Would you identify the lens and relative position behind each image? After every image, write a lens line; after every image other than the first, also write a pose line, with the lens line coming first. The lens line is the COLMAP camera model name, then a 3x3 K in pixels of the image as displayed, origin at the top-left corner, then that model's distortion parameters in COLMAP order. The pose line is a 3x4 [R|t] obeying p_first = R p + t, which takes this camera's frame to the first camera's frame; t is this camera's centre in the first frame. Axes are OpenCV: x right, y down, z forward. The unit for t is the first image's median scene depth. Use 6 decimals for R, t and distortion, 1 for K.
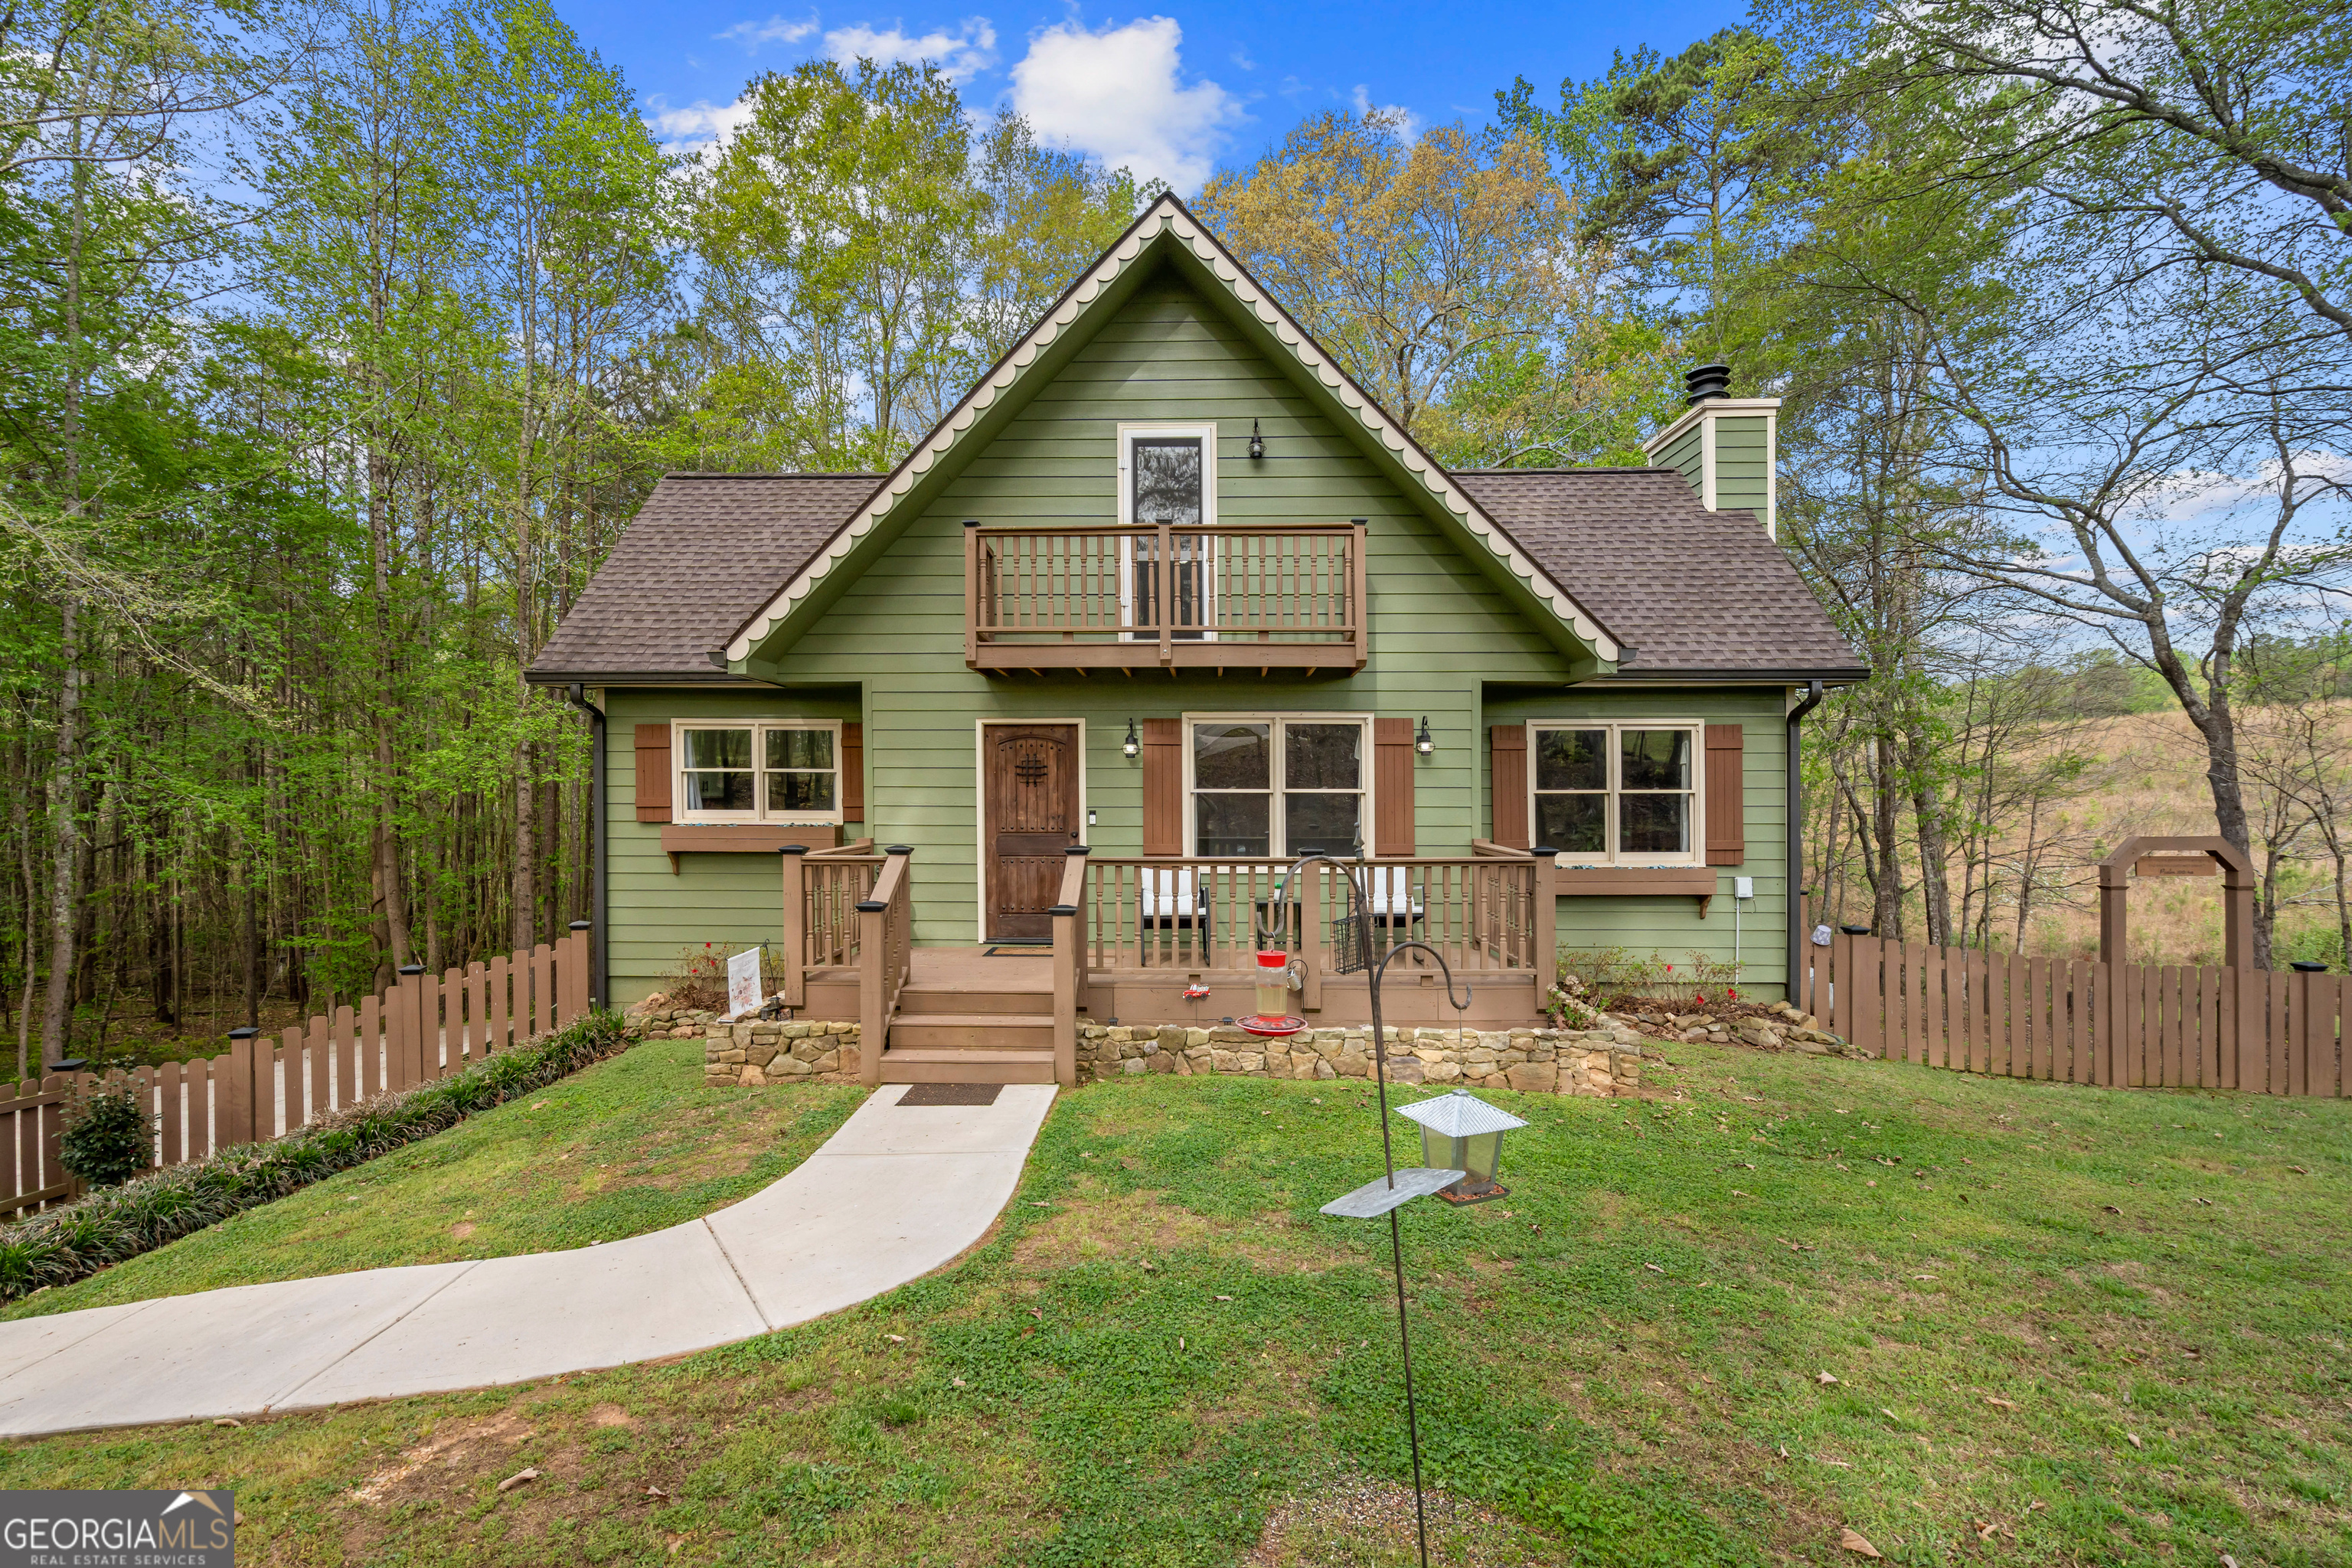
lens RADIAL K [[1109.4, 0, 1159.4], [0, 1109.4, 794.9], [0, 0, 1]] dist [-0.008988, 0.003163]
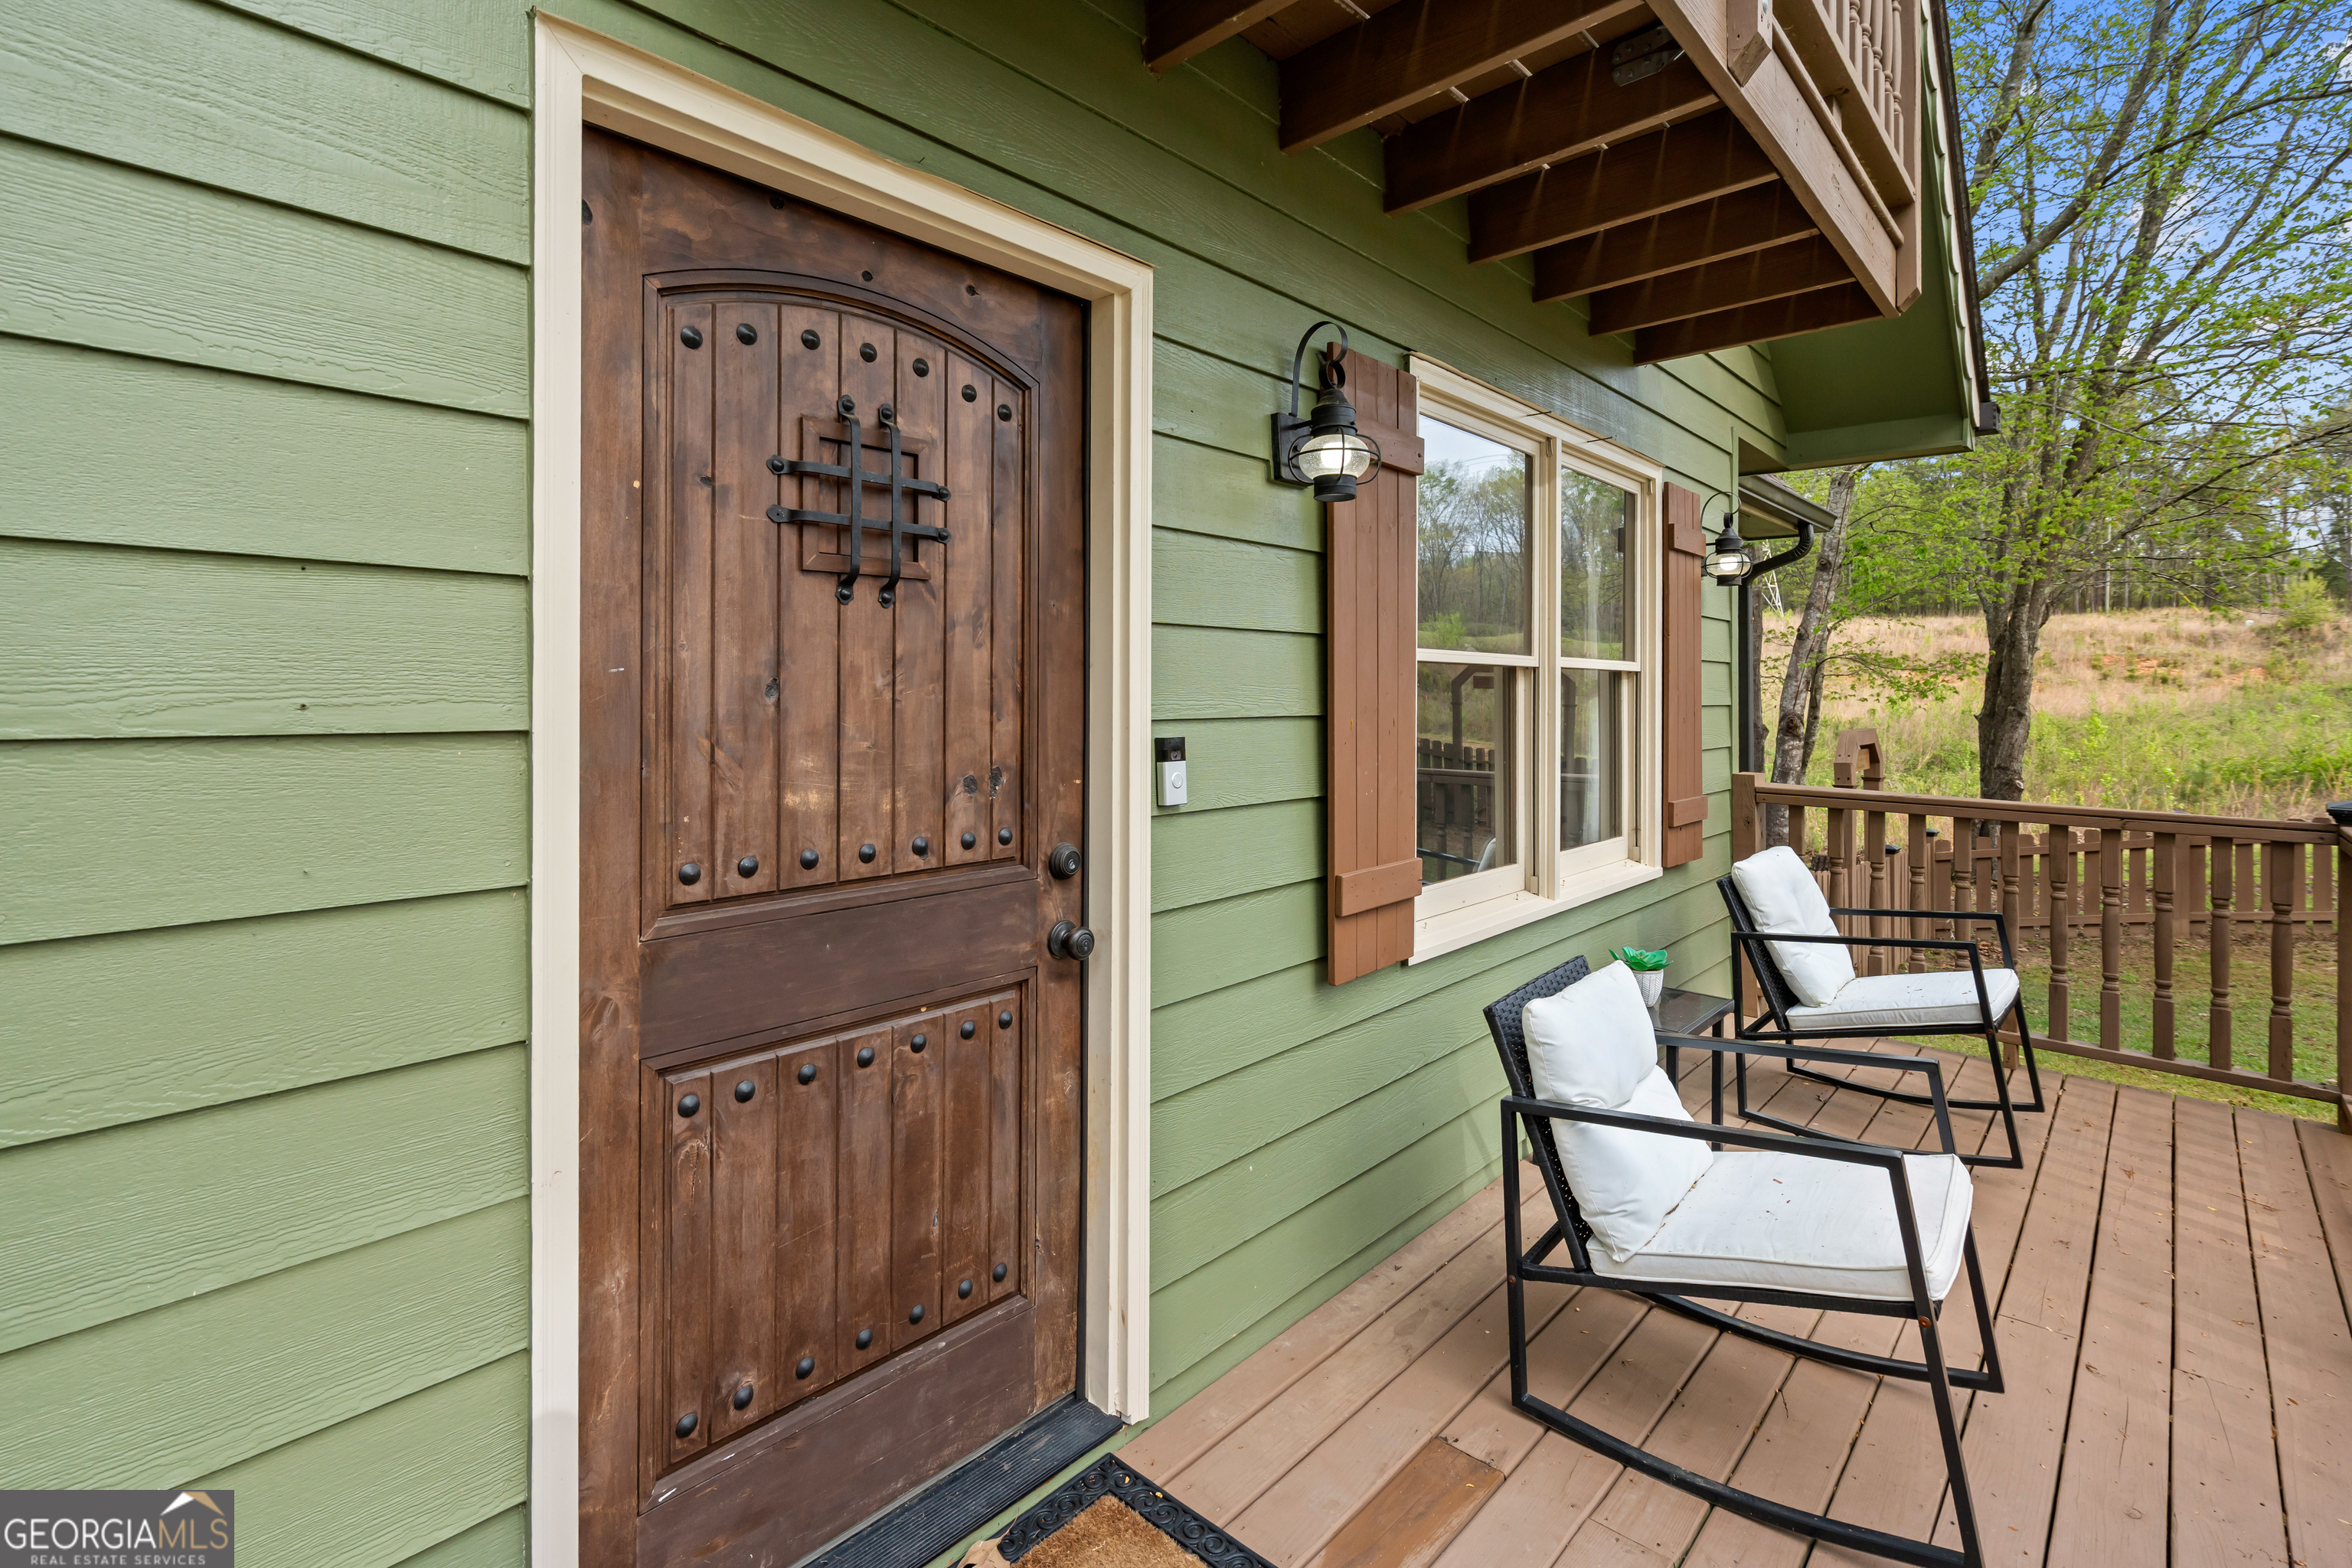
lens RADIAL K [[1109.4, 0, 1190.0], [0, 1109.4, 691.3], [0, 0, 1]] dist [-0.008988, 0.003163]
pose [[0.649133, 0.003015, 0.760669, -0.211446], [-0.000192, 0.999993, -0.003800, 0.005858], [-0.760675, 0.002320, 0.649128, 0.862442]]
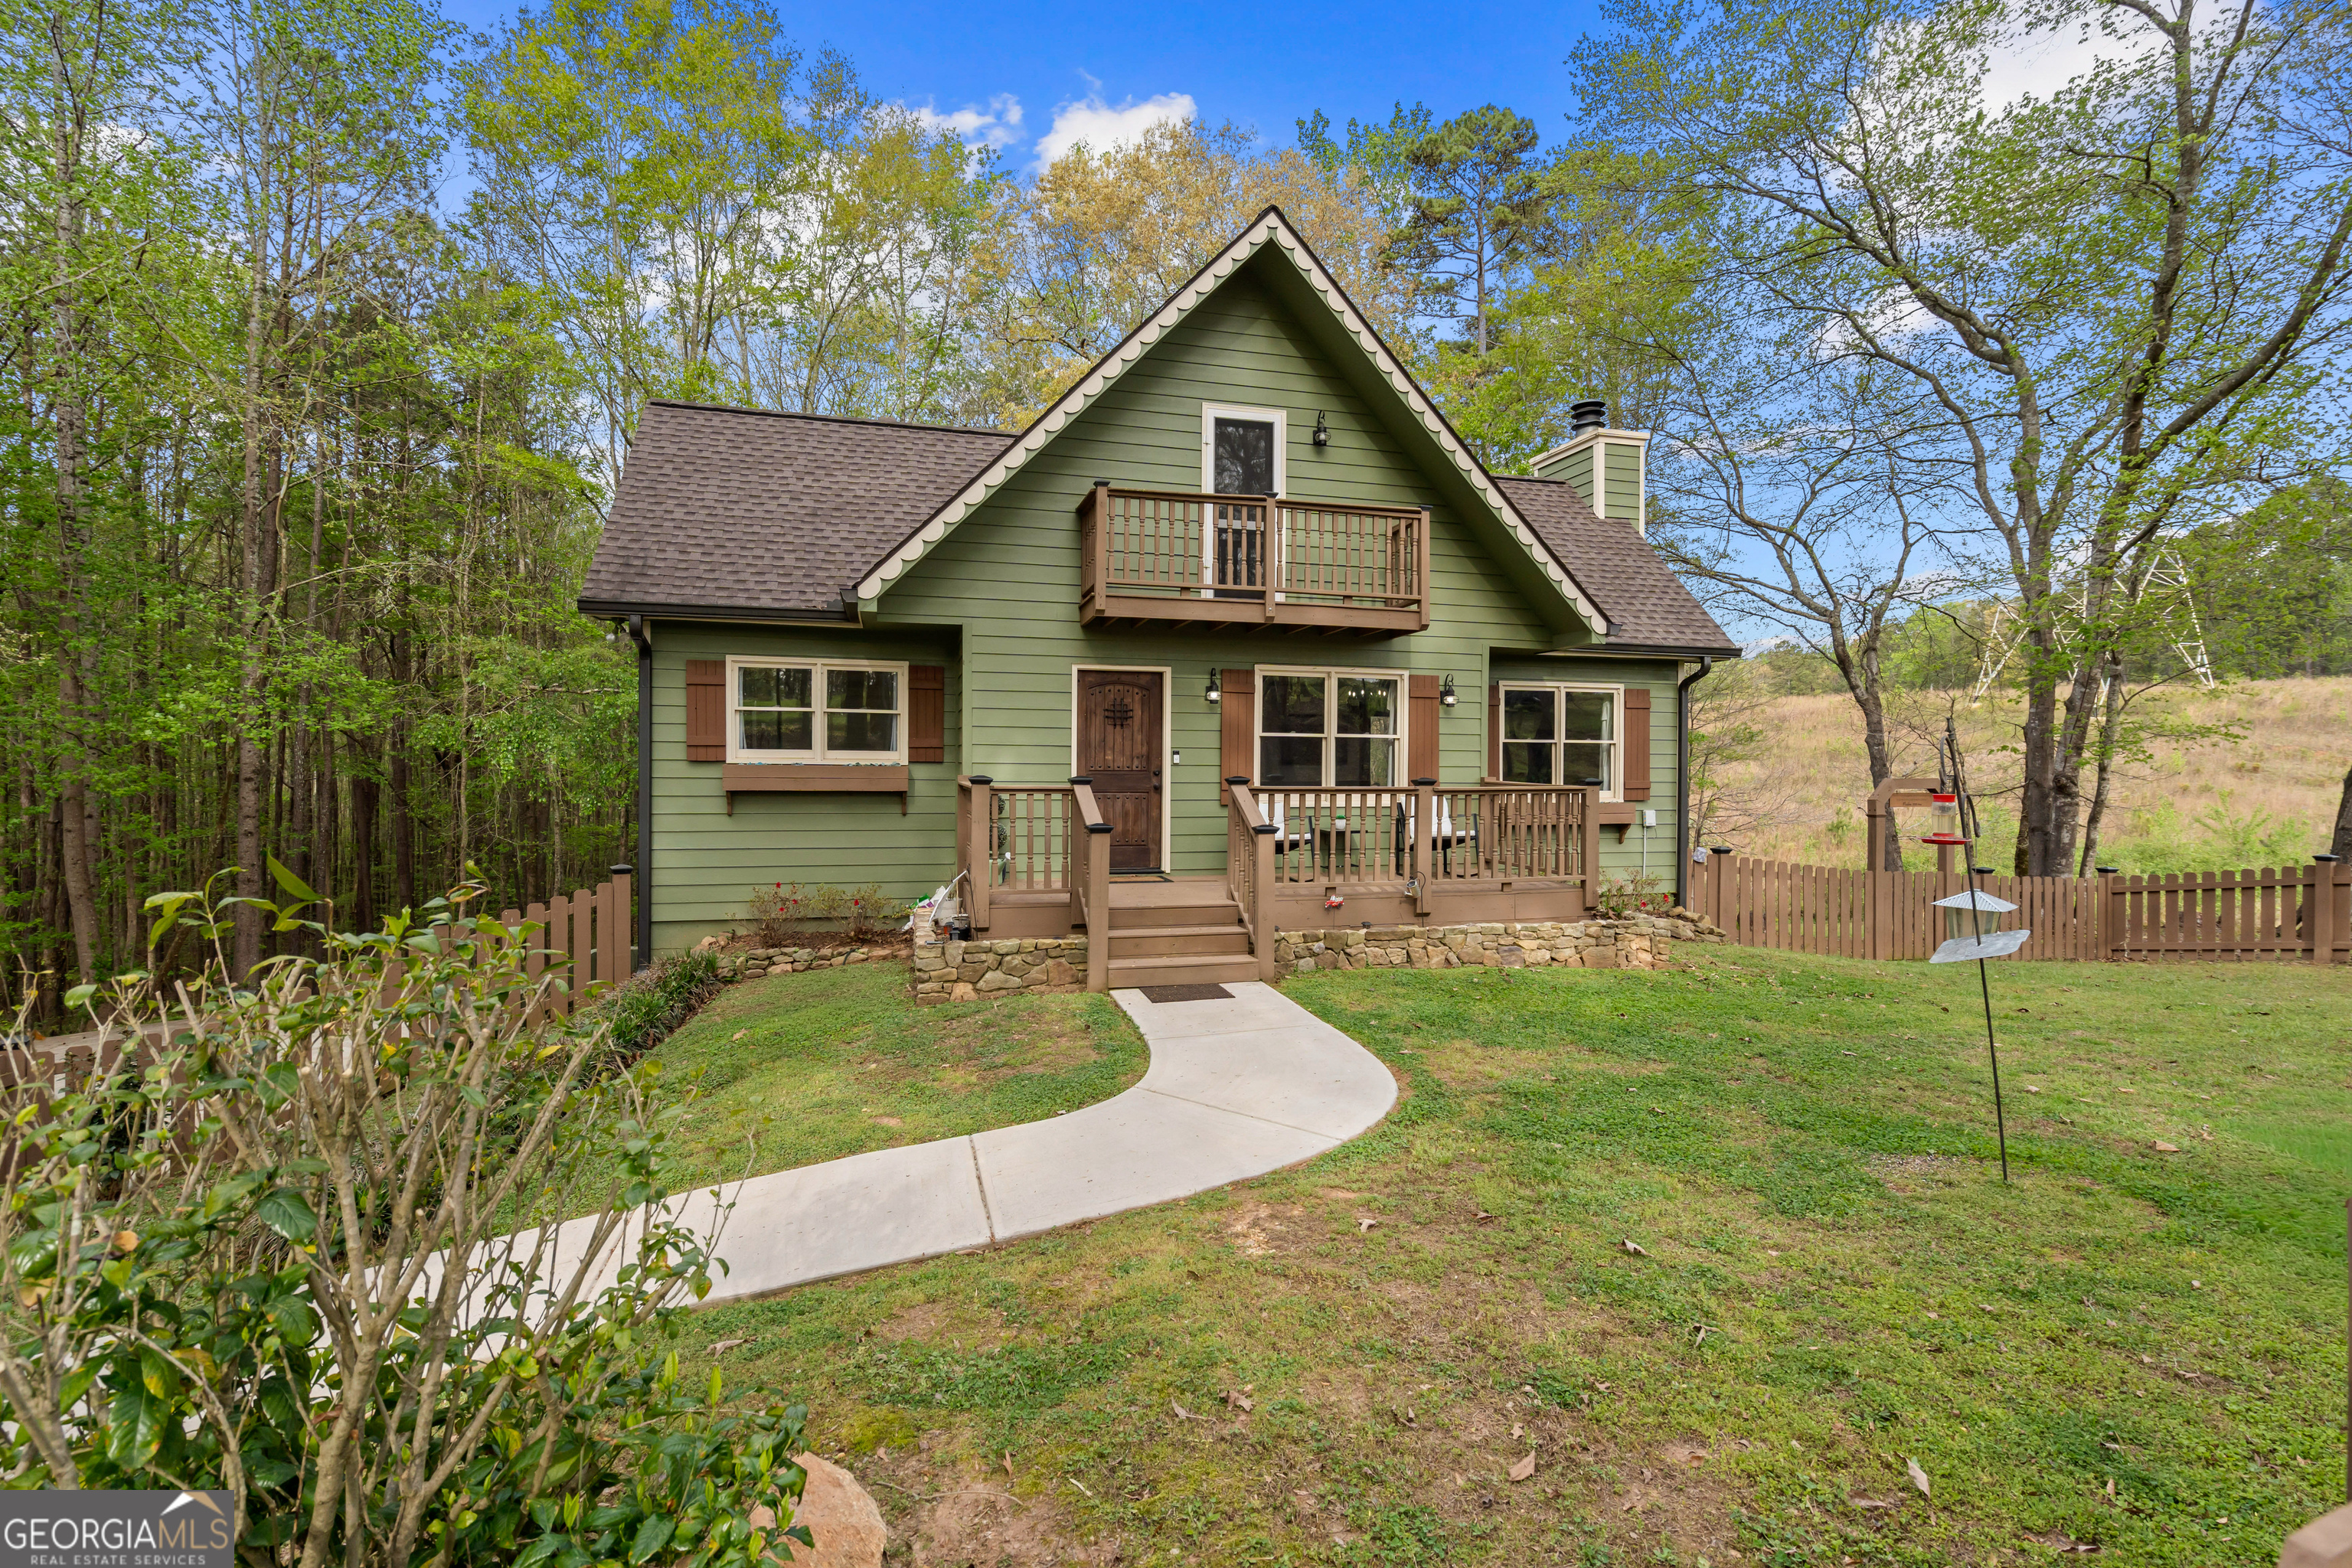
lens RADIAL K [[1109.4, 0, 1190.9], [0, 1109.4, 766.6], [0, 0, 1]] dist [-0.008988, 0.003163]
pose [[0.953909, 0.005951, 0.300036, -0.376390], [-0.007176, 0.999970, 0.002980, 0.025980], [-0.300009, -0.004996, 0.953923, -0.056667]]
